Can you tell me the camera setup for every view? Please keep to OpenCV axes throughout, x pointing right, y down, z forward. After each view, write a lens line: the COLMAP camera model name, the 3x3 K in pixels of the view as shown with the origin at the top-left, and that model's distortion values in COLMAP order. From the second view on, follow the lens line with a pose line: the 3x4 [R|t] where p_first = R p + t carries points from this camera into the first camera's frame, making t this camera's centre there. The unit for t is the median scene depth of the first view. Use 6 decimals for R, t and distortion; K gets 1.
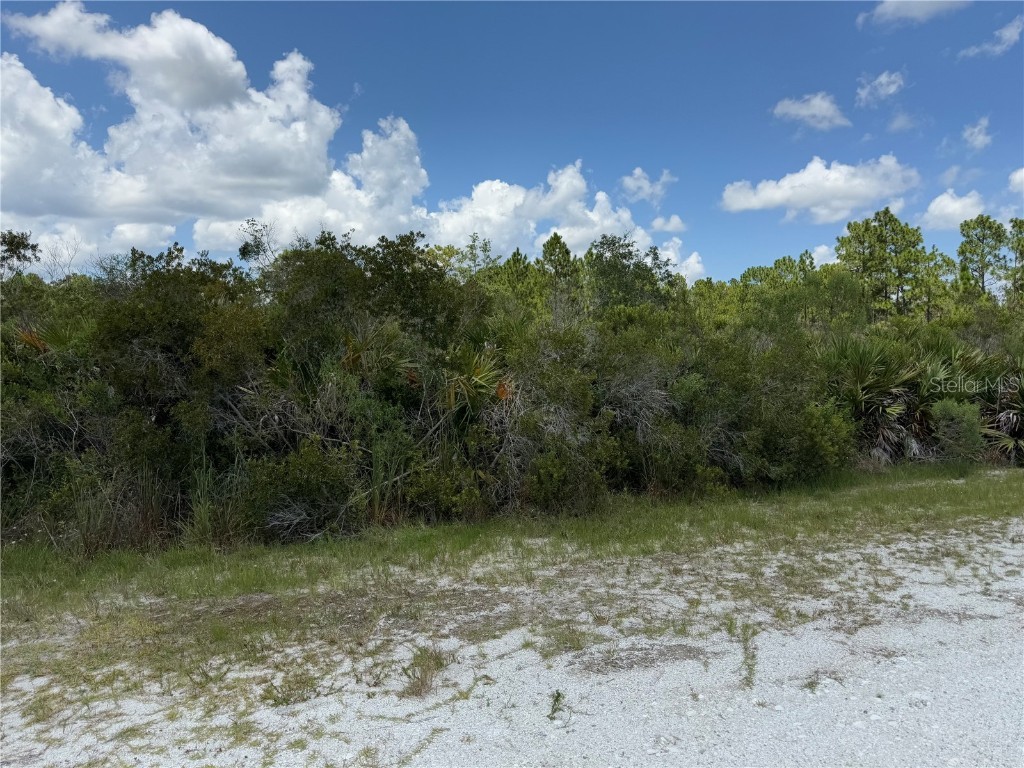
lens RADIAL K [[715.7, 0, 512.6], [0, 715.7, 377.7], [0, 0, 1]] dist [0.053583, -0.059553]
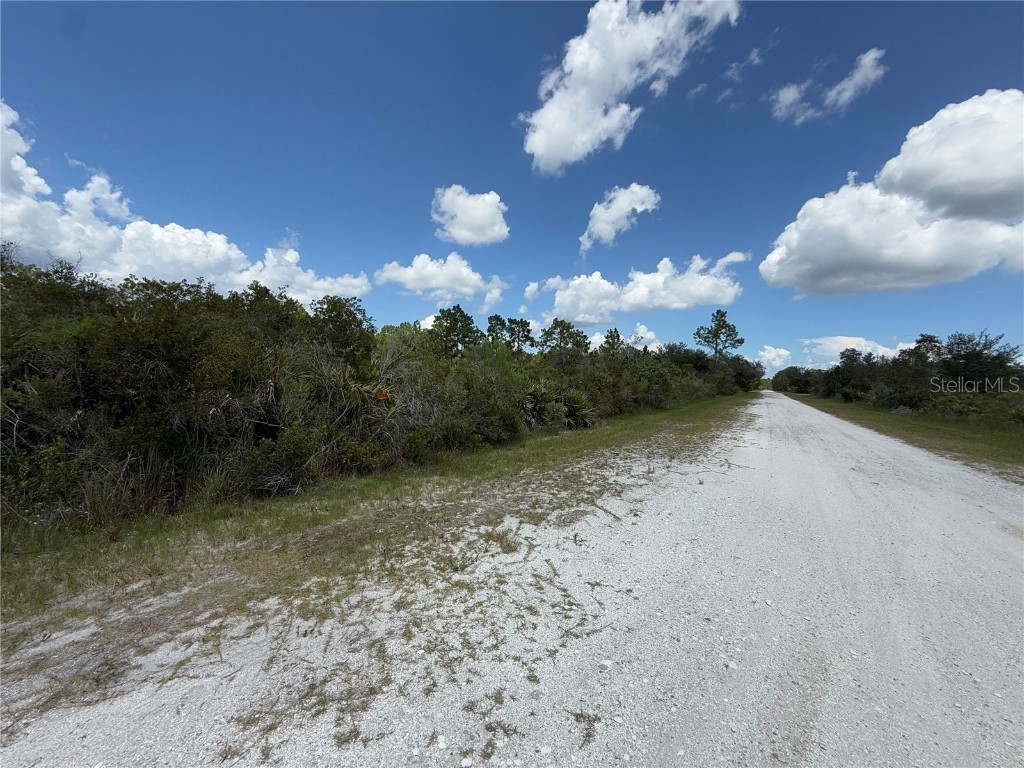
lens RADIAL K [[414.7, 0, 504.0], [0, 414.7, 382.4], [0, 0, 1]] dist [-0.007057, 0.000913]
pose [[0.796132, 0.037911, 0.603935, -0.289549], [-0.032054, 0.999276, -0.020473, 0.001761], [-0.604274, -0.003059, 0.796771, 0.043122]]
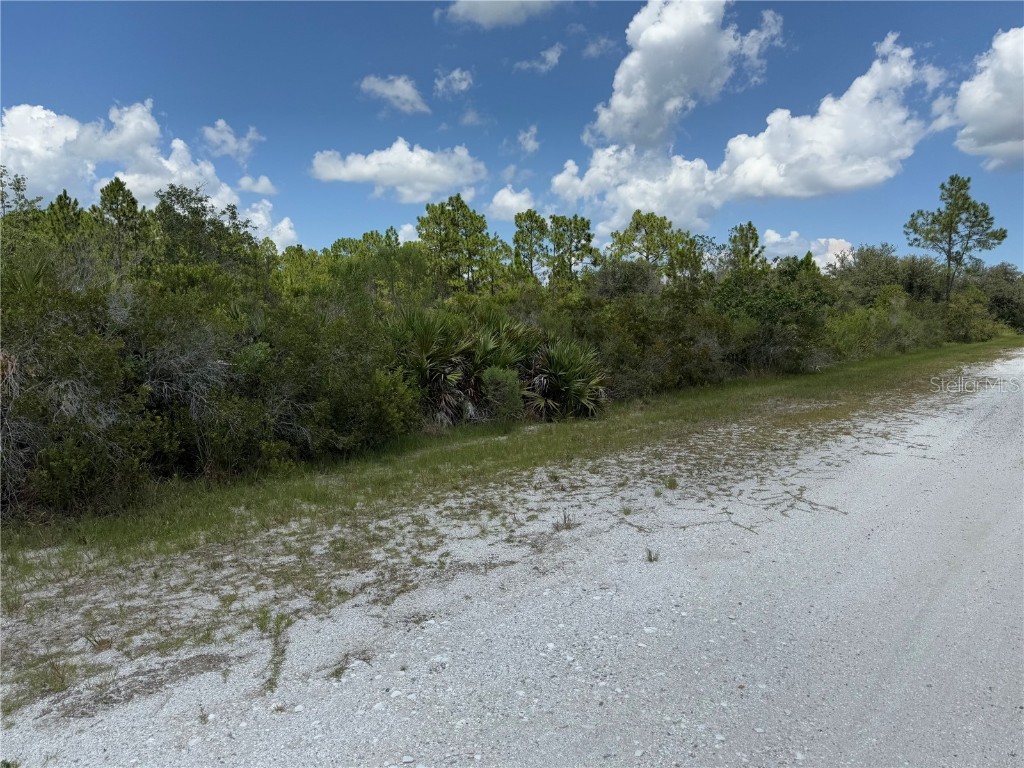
lens RADIAL K [[715.7, 0, 518.1], [0, 715.7, 380.6], [0, 0, 1]] dist [0.053583, -0.059553]
pose [[0.850379, -0.024727, 0.525589, 0.041814], [0.000765, 0.998952, 0.045758, 0.001087], [-0.526169, -0.038510, 0.849507, 0.030562]]
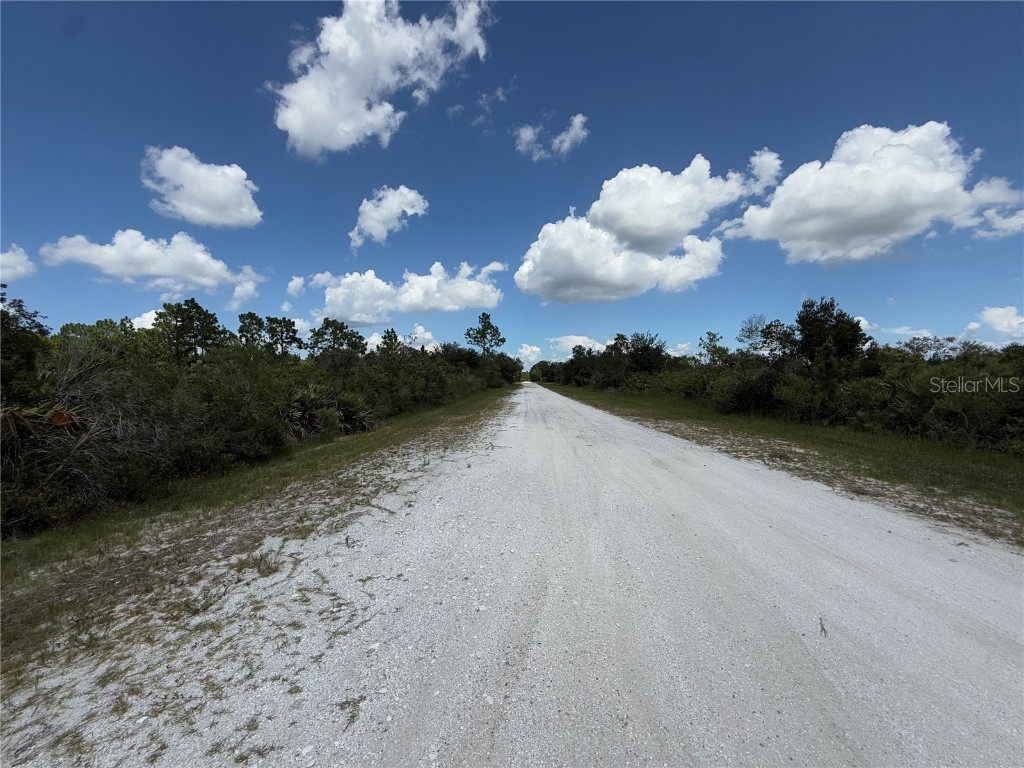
lens RADIAL K [[414.7, 0, 516.4], [0, 414.7, 382.9], [0, 0, 1]] dist [-0.007057, 0.000913]
pose [[0.371939, -0.001661, 0.928256, -0.292728], [0.046037, 0.998801, -0.016659, 0.004967], [-0.927115, 0.048930, 0.371569, 0.016974]]
